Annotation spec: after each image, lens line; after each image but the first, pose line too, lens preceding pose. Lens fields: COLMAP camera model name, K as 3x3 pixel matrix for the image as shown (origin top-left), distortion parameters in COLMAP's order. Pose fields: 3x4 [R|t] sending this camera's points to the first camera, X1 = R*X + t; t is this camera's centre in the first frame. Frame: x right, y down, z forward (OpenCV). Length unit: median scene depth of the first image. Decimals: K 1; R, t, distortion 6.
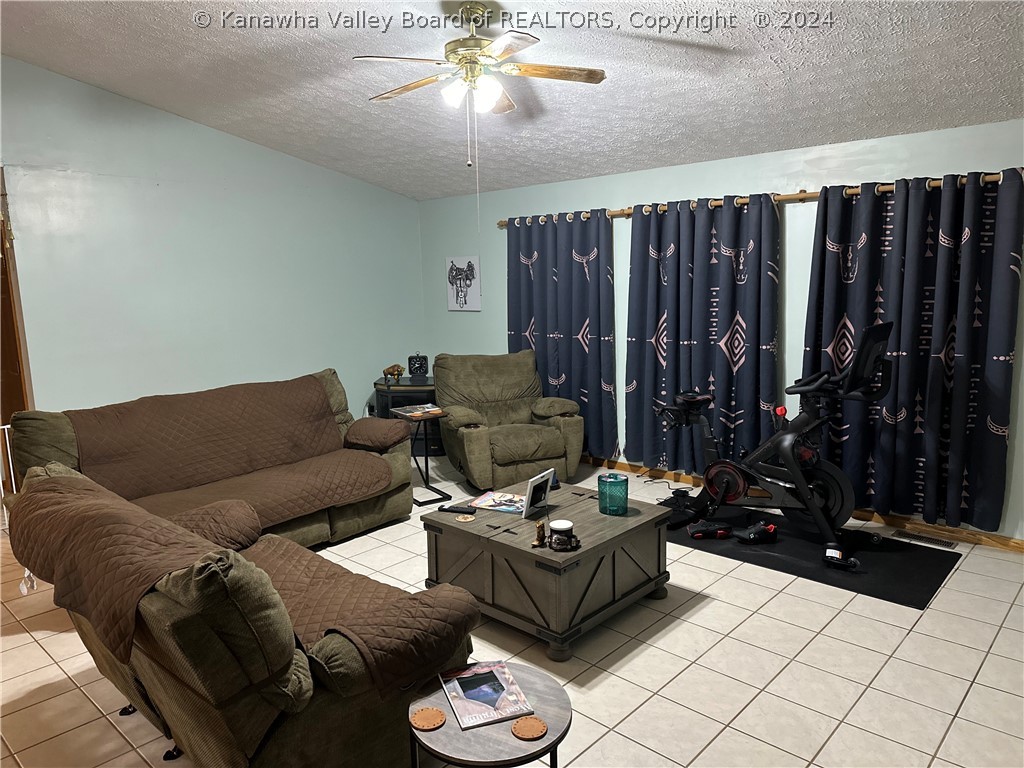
lens RADIAL K [[709.4, 0, 510.6], [0, 709.4, 388.7], [0, 0, 1]] dist [0.151800, -0.208961]
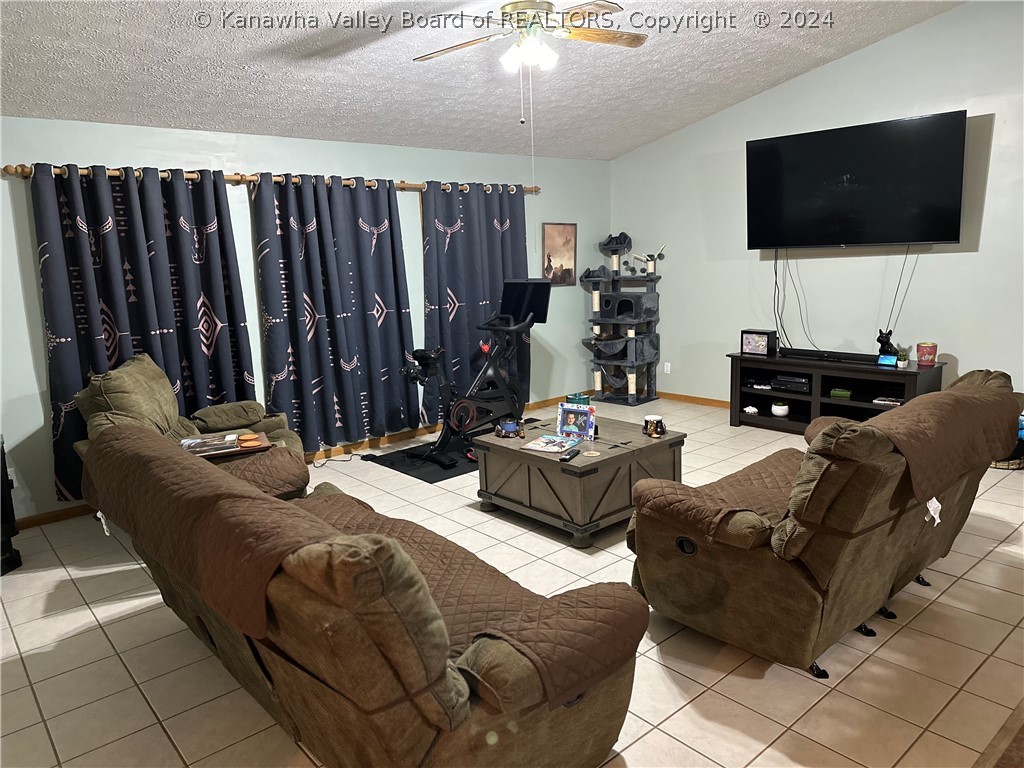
lens RADIAL K [[709.4, 0, 510.6], [0, 709.4, 388.7], [0, 0, 1]] dist [0.151800, -0.208961]
pose [[0.113415, -0.183972, 0.976366, -0.873991], [0.184167, 0.969570, 0.161299, -0.093508], [-0.976330, 0.161521, 0.143846, 0.714096]]
